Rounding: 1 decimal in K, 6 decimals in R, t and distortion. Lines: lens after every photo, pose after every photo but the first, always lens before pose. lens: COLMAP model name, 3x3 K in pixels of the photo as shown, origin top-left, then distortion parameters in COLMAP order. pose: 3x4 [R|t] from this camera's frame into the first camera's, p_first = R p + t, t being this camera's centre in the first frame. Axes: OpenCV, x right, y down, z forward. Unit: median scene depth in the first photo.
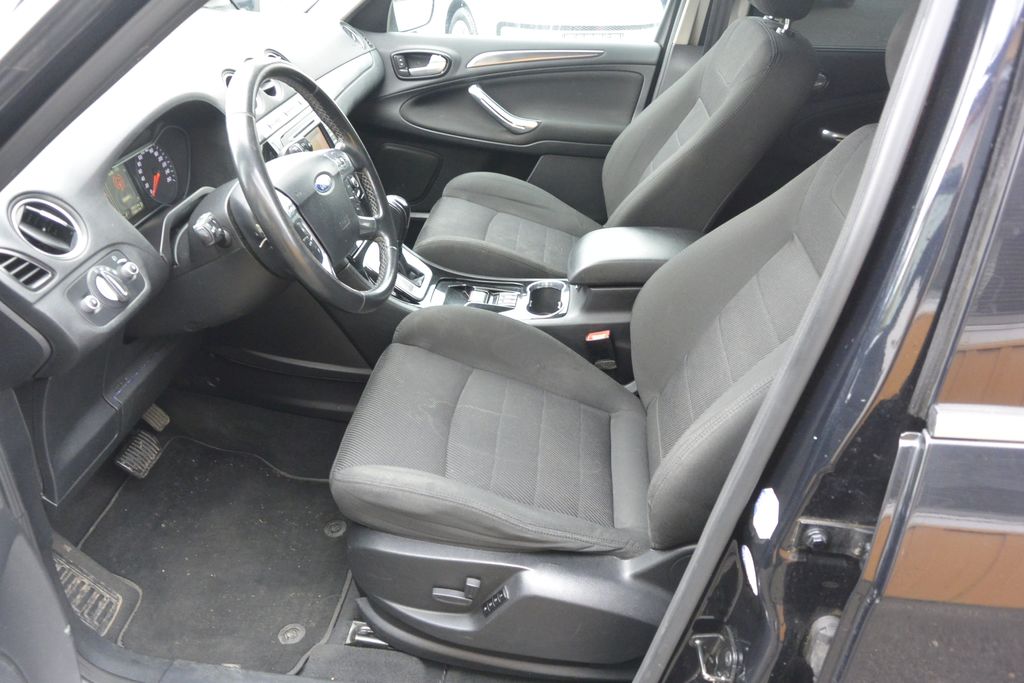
lens RADIAL K [[778.6, 0, 505.0], [0, 778.6, 343.5], [0, 0, 1]] dist [-0.007185, 0.018188]
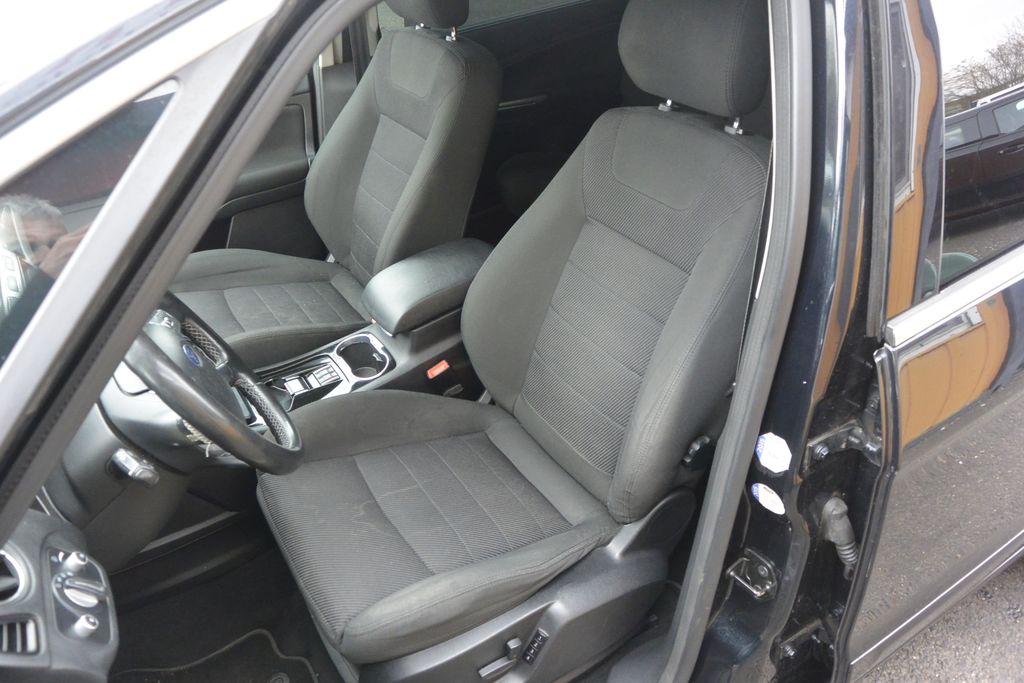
lens RADIAL K [[778.6, 0, 503.0], [0, 778.6, 342.7], [0, 0, 1]] dist [-0.007185, 0.018188]
pose [[0.795658, -0.419988, 0.436507, -0.282312], [0.403791, 0.904892, 0.134623, -0.166966], [-0.451531, 0.069144, 0.889572, 0.050110]]
